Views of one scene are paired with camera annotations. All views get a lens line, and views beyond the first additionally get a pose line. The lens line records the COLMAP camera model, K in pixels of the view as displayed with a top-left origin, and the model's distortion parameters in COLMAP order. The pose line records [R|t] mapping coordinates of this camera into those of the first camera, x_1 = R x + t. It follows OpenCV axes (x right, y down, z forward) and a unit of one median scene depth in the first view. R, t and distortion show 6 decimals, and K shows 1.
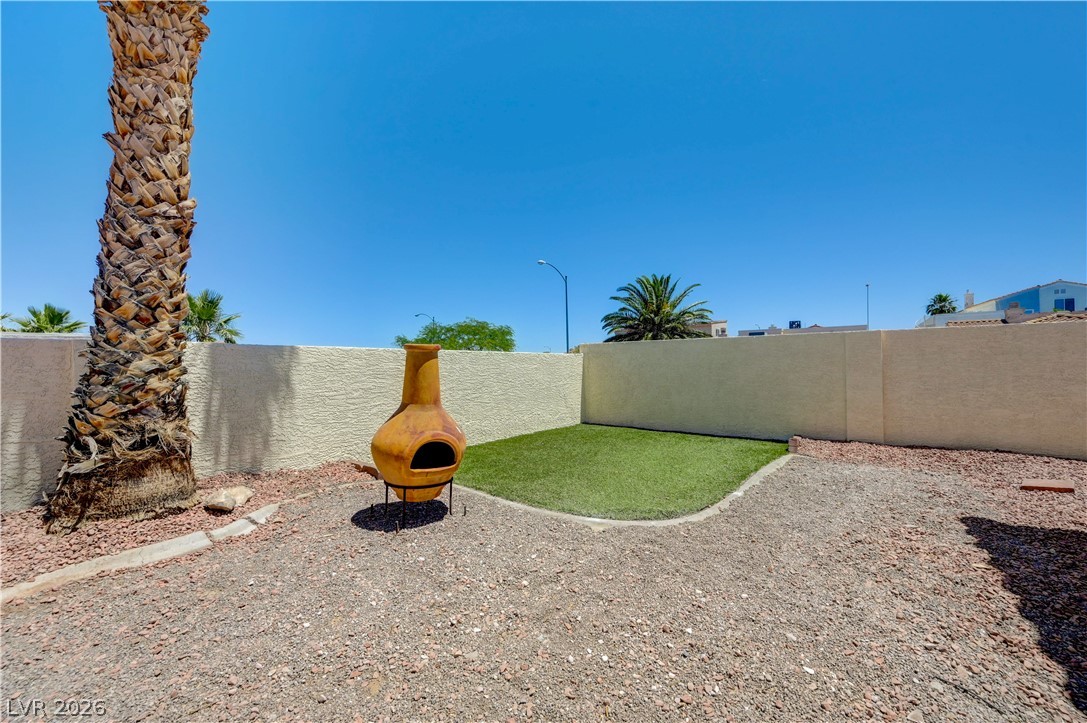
lens RADIAL K [[427.9, 0, 548.7], [0, 427.9, 364.4], [0, 0, 1]] dist [-0.001688, 0.000141]
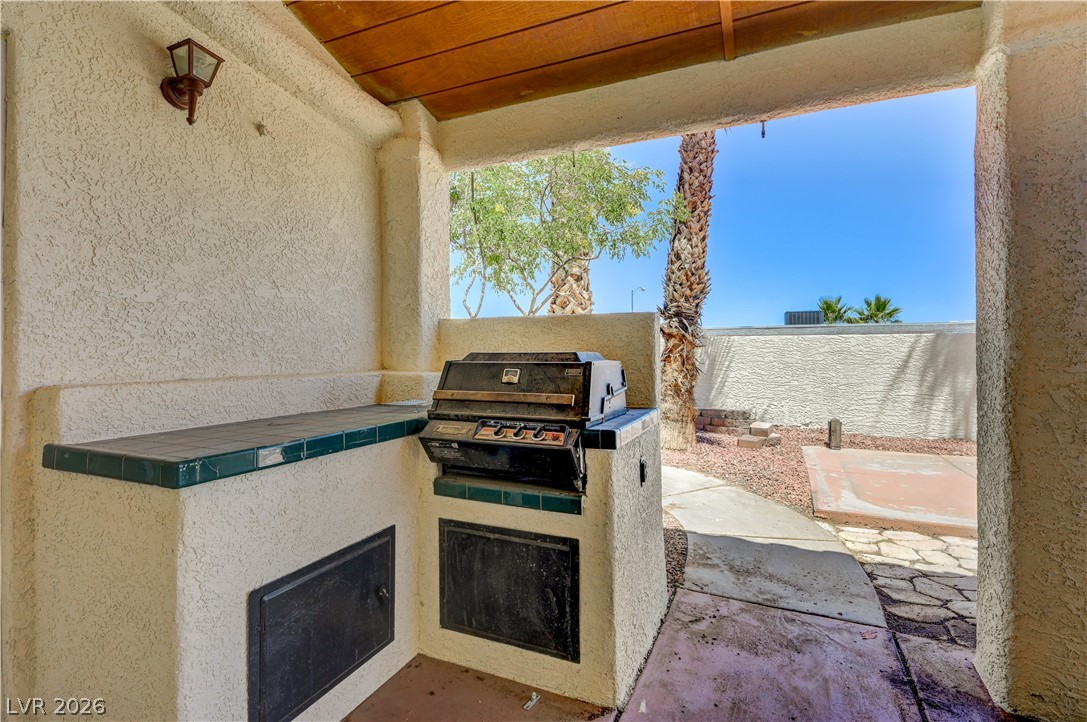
lens RADIAL K [[511.7, 0, 544.2], [0, 511.7, 347.0], [0, 0, 1]] dist [-0.001684, -0.000323]
pose [[0.216932, 0.003779, -0.976179, 0.029903], [-0.001283, 0.999993, 0.003587, -0.002405], [0.976186, 0.000474, 0.216935, -0.405704]]
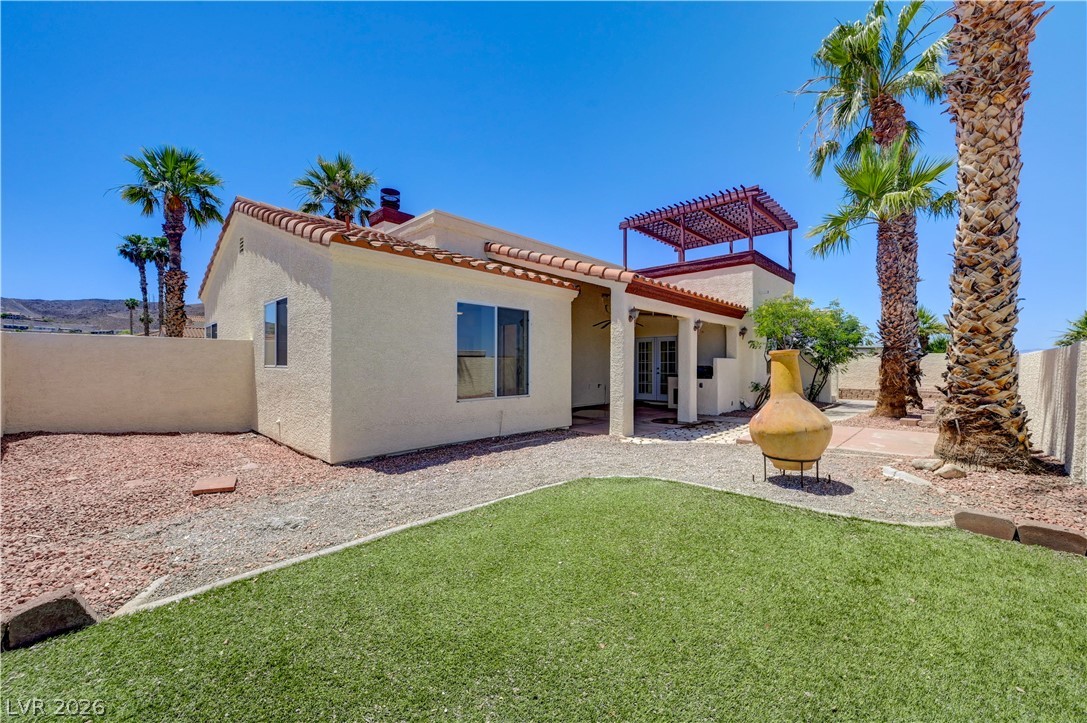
lens RADIAL K [[427.9, 0, 548.7], [0, 427.9, 364.4], [0, 0, 1]] dist [-0.001688, 0.000141]
pose [[-0.993448, 0.008295, 0.113988, 0.083118], [0.007977, 0.999963, -0.003245, -0.001953], [-0.114010, -0.002315, -0.993477, 0.712875]]
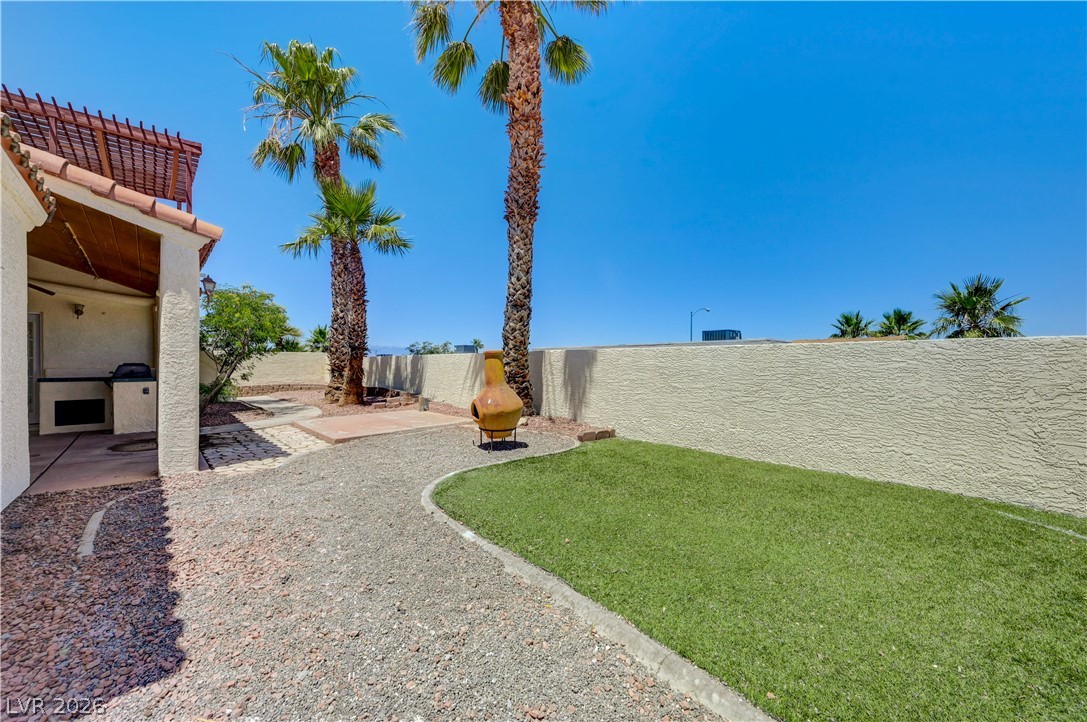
lens RADIAL K [[427.9, 0, 548.7], [0, 427.9, 363.9], [0, 0, 1]] dist [-0.001688, 0.000141]
pose [[-0.178881, 0.013190, -0.983782, 0.419686], [0.003874, 0.999912, 0.012702, -0.004237], [0.983863, -0.001539, -0.178917, 0.458331]]
